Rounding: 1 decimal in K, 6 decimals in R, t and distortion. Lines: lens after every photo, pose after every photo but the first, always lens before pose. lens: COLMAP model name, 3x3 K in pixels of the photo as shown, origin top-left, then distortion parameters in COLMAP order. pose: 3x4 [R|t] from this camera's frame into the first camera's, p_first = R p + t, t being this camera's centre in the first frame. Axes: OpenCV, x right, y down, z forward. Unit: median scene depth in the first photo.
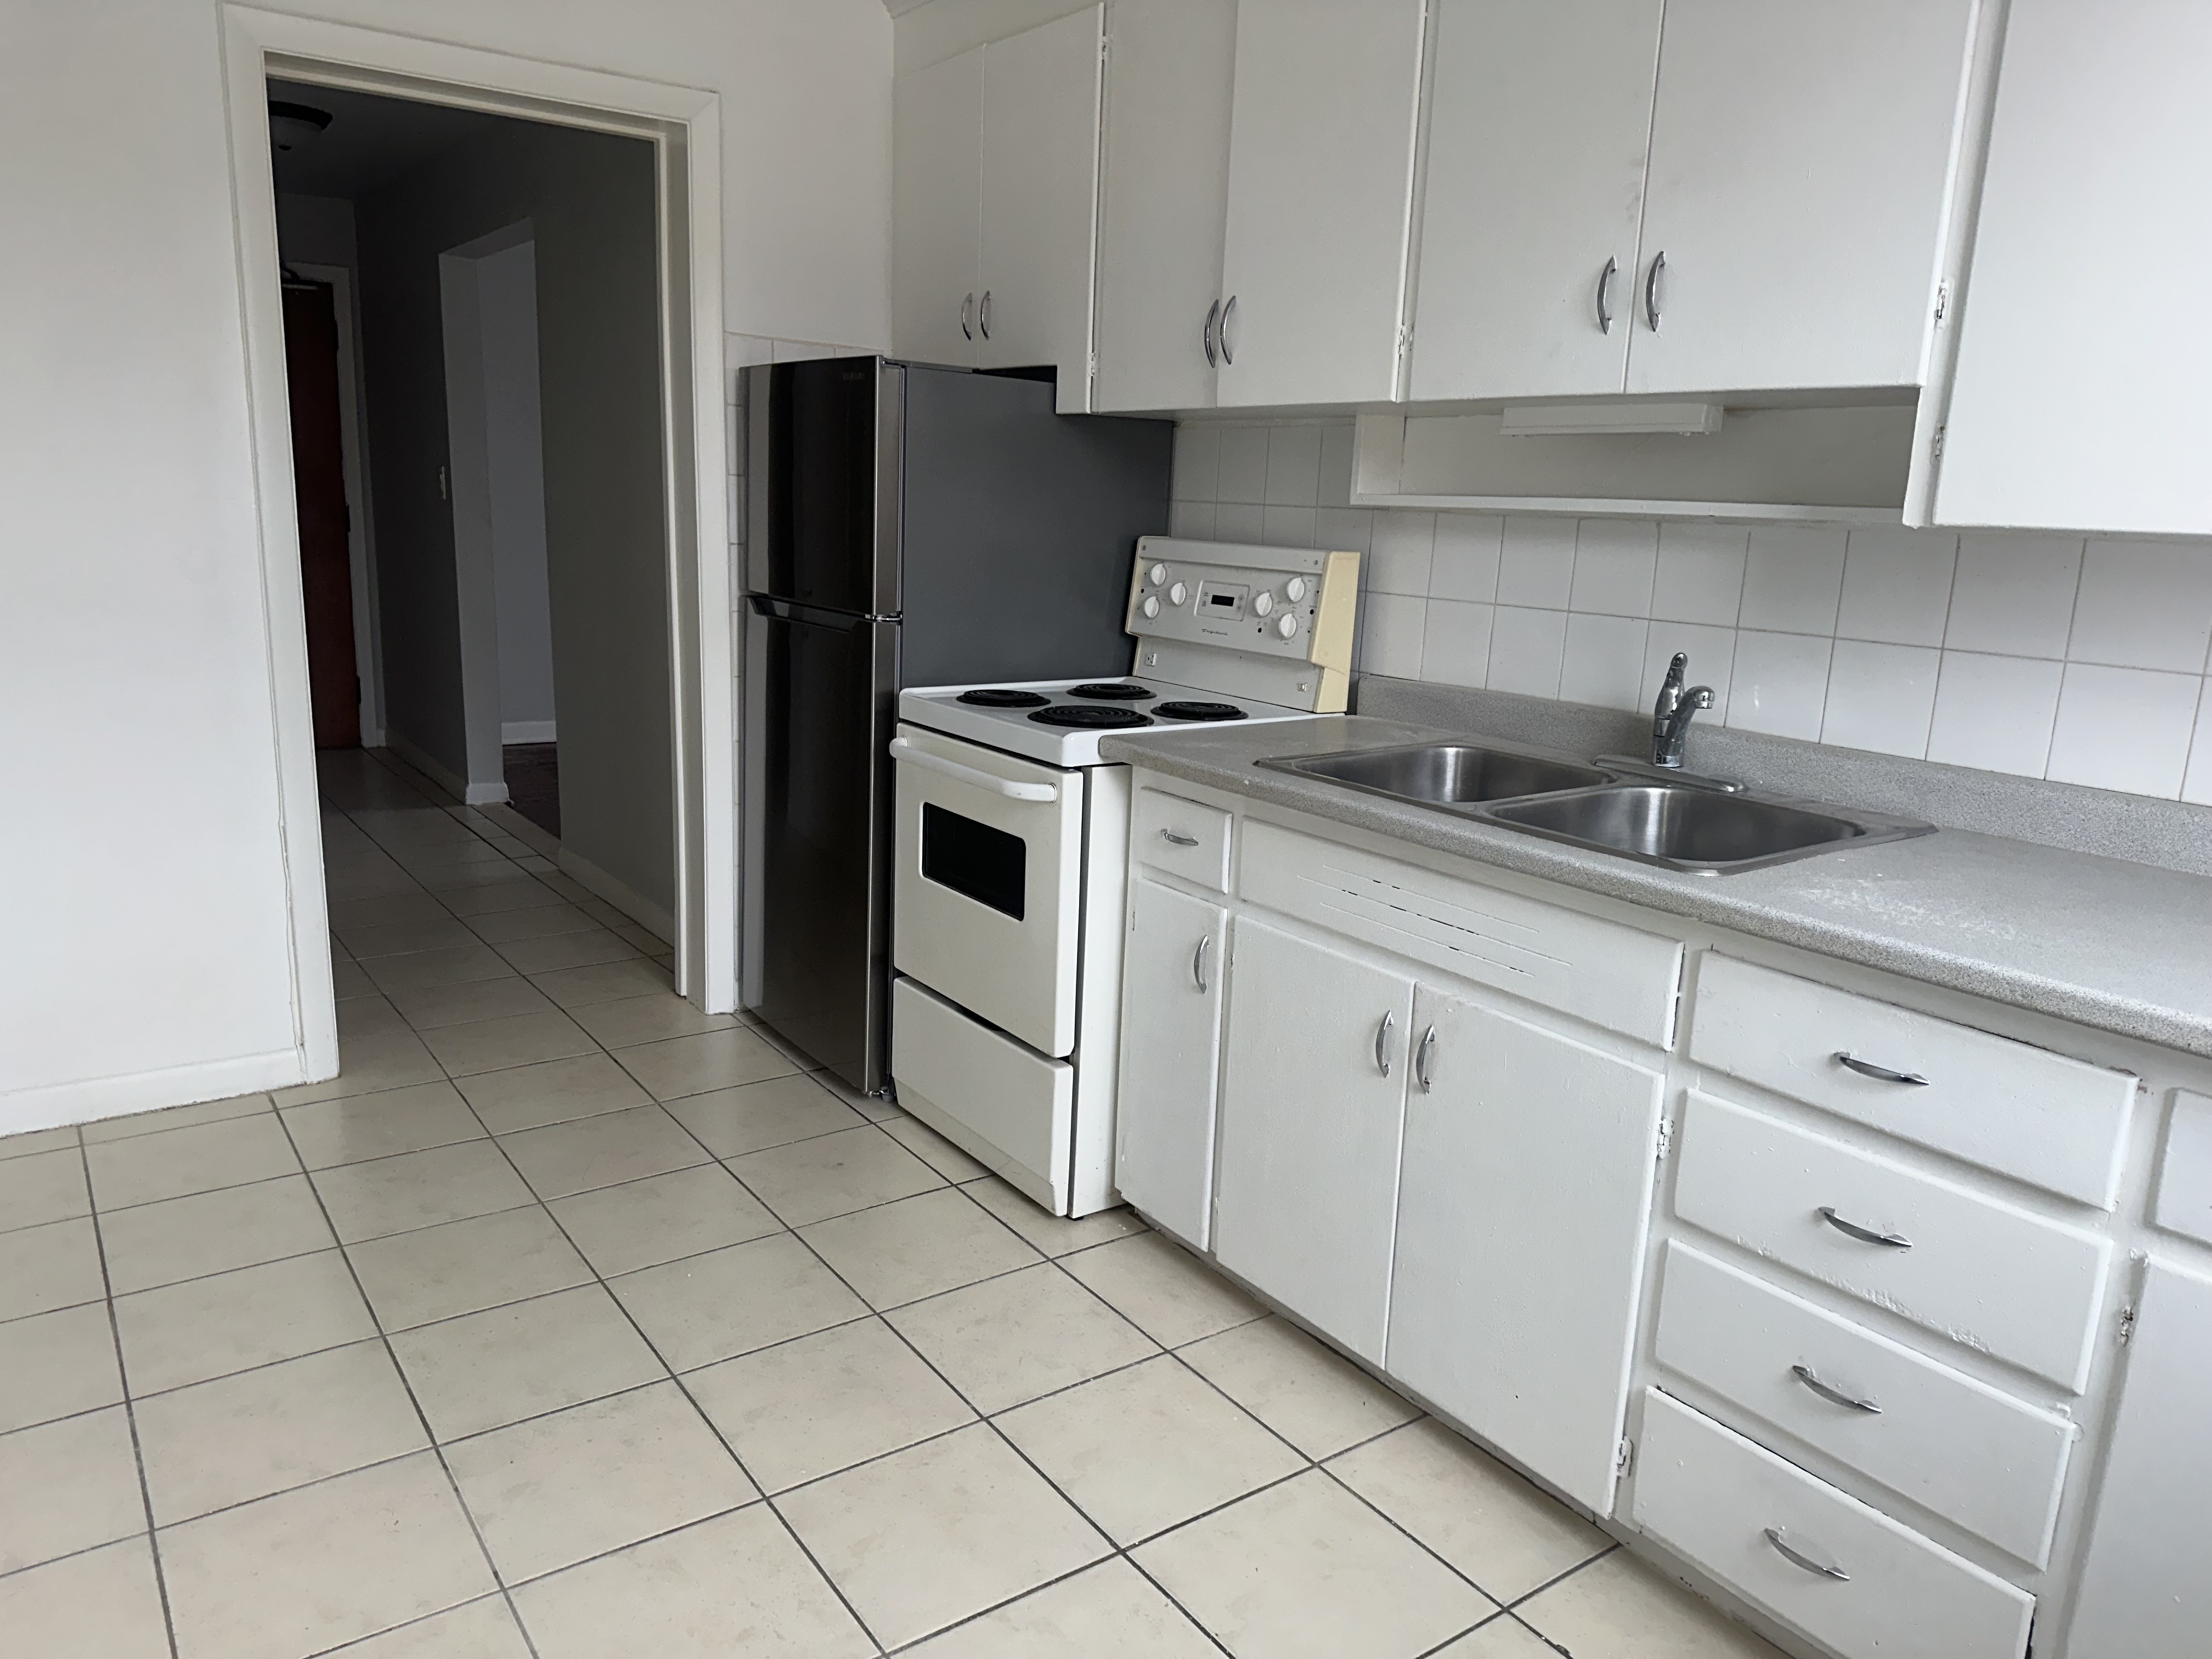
lens RADIAL K [[1587.5, 0, 1092.7], [0, 1587.5, 825.7], [0, 0, 1]] dist [0.334511, -0.442467]
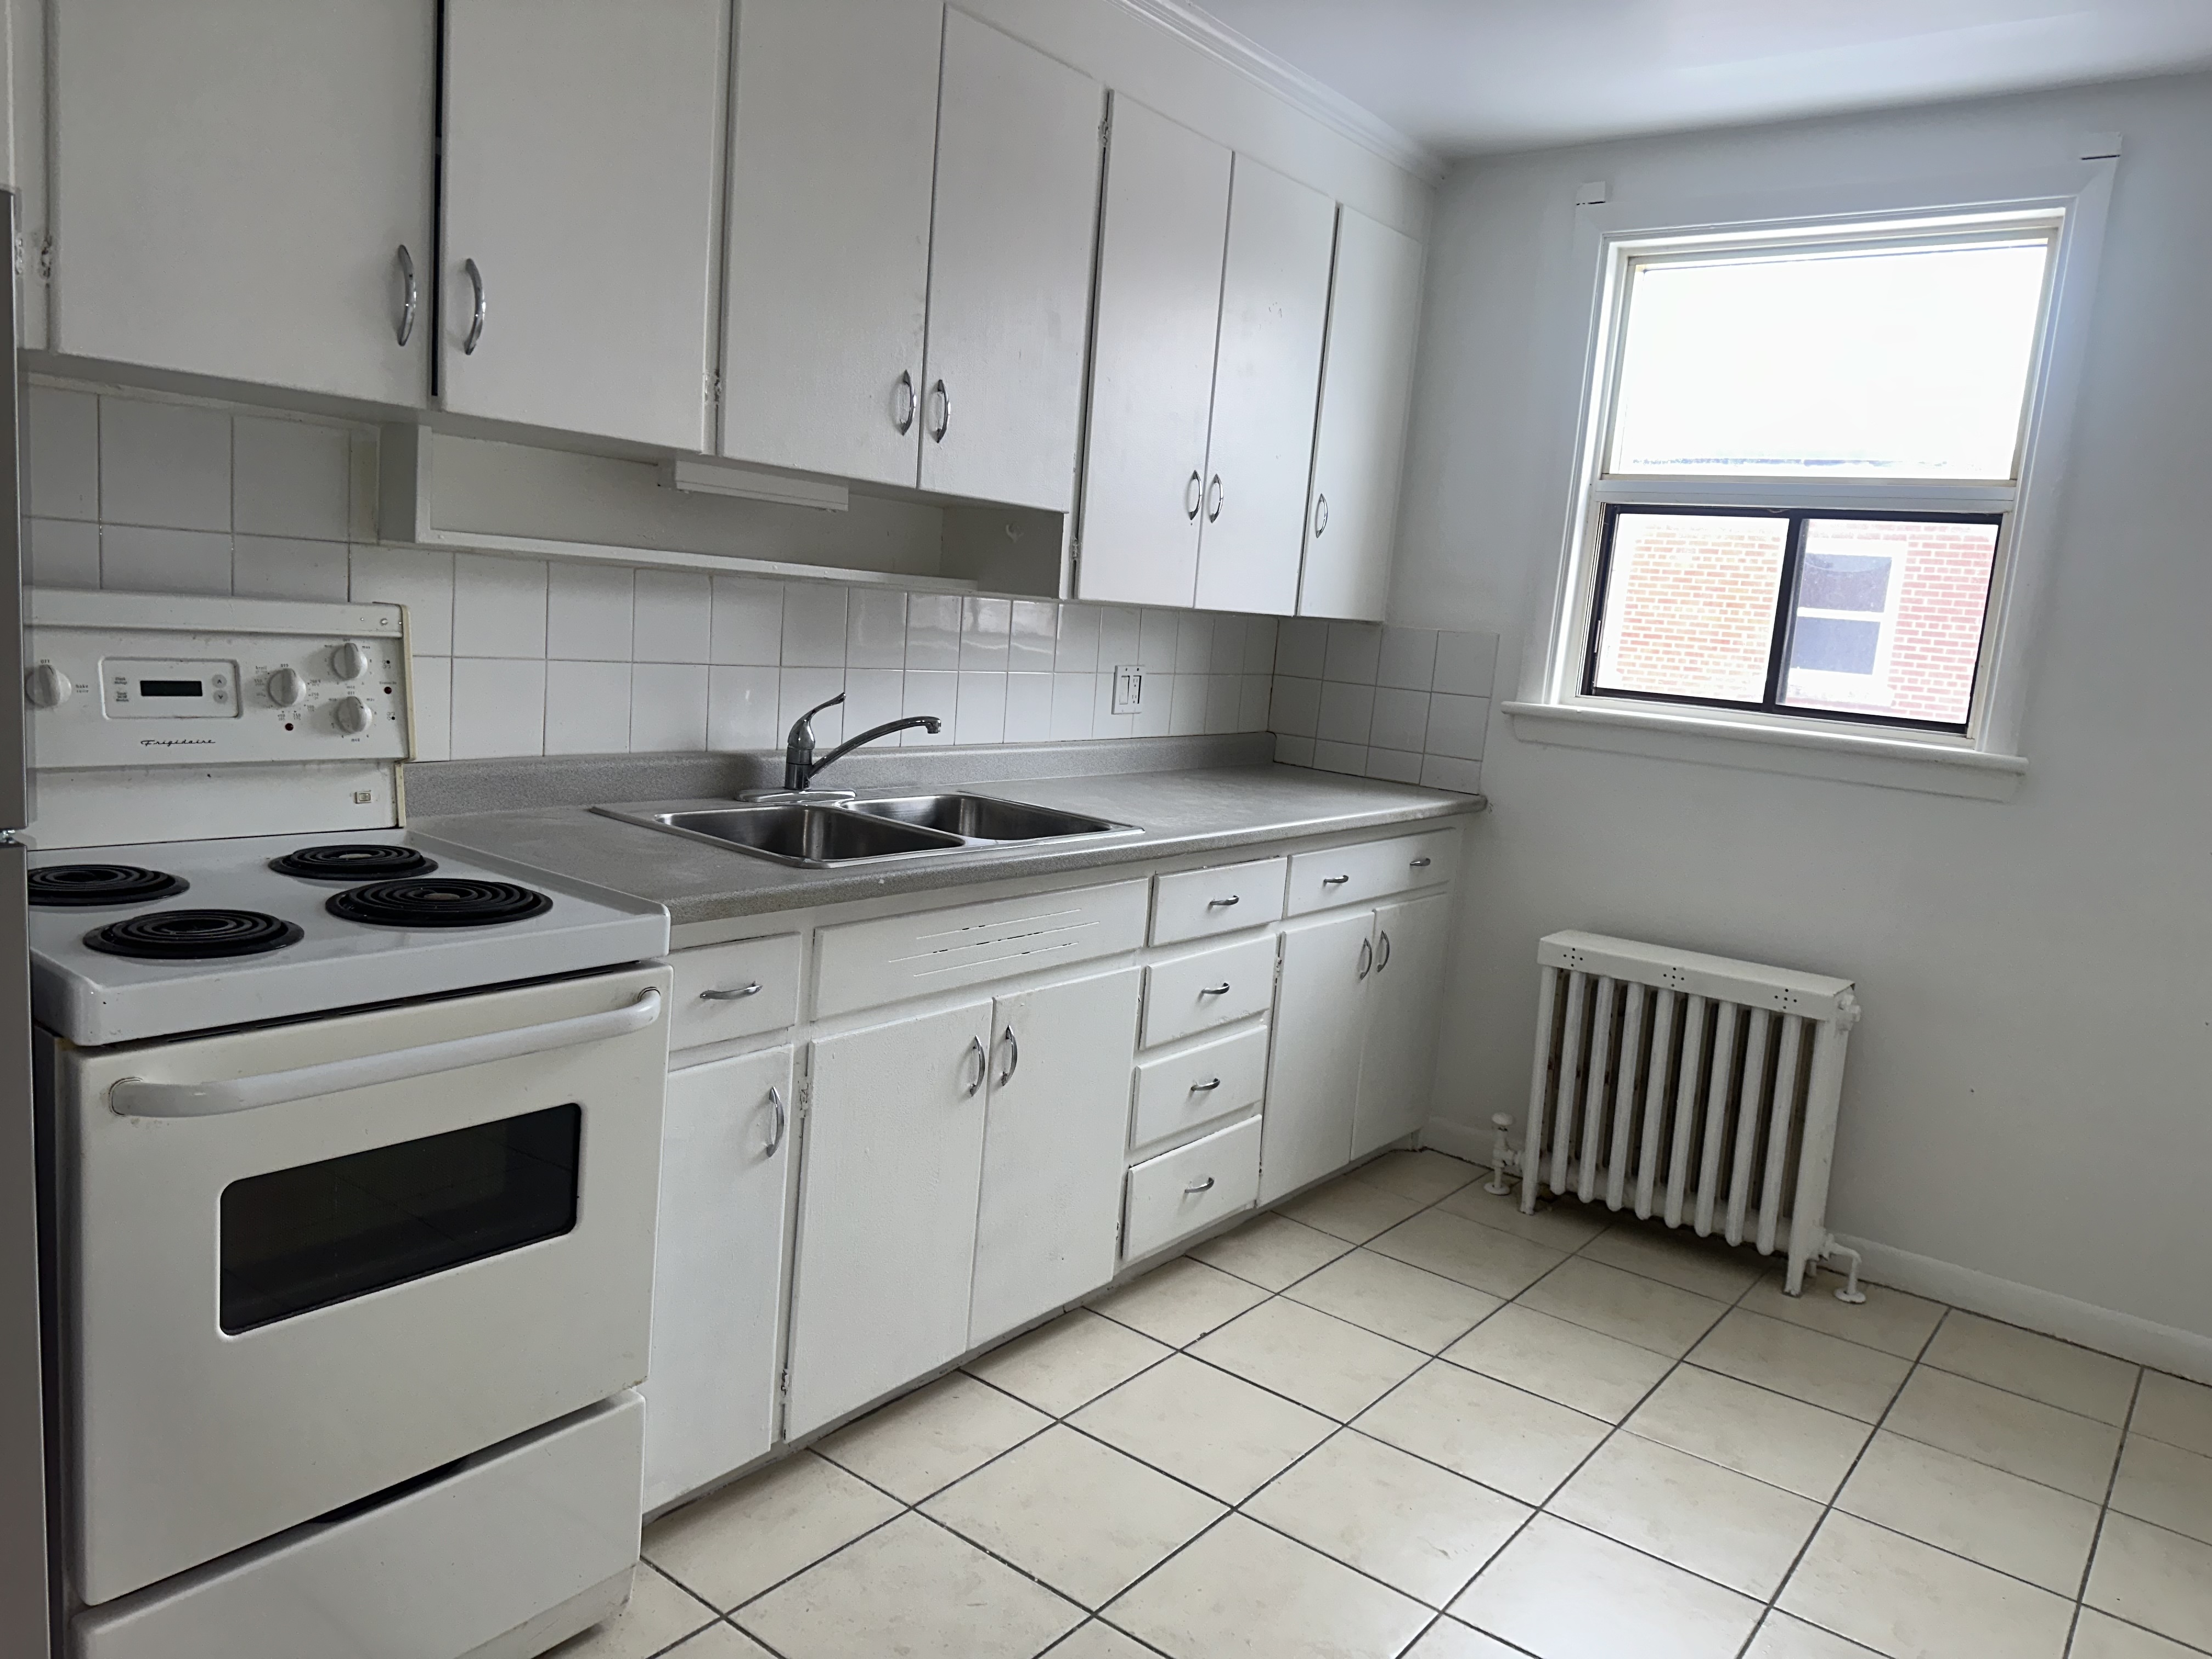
lens RADIAL K [[1587.5, 0, 1092.7], [0, 1587.5, 825.7], [0, 0, 1]] dist [0.334511, -0.442467]
pose [[-0.281195, -0.205506, 0.937388, -0.762969], [0.112303, 0.963043, 0.244819, -0.258683], [-0.953057, 0.174114, -0.247724, 1.054963]]
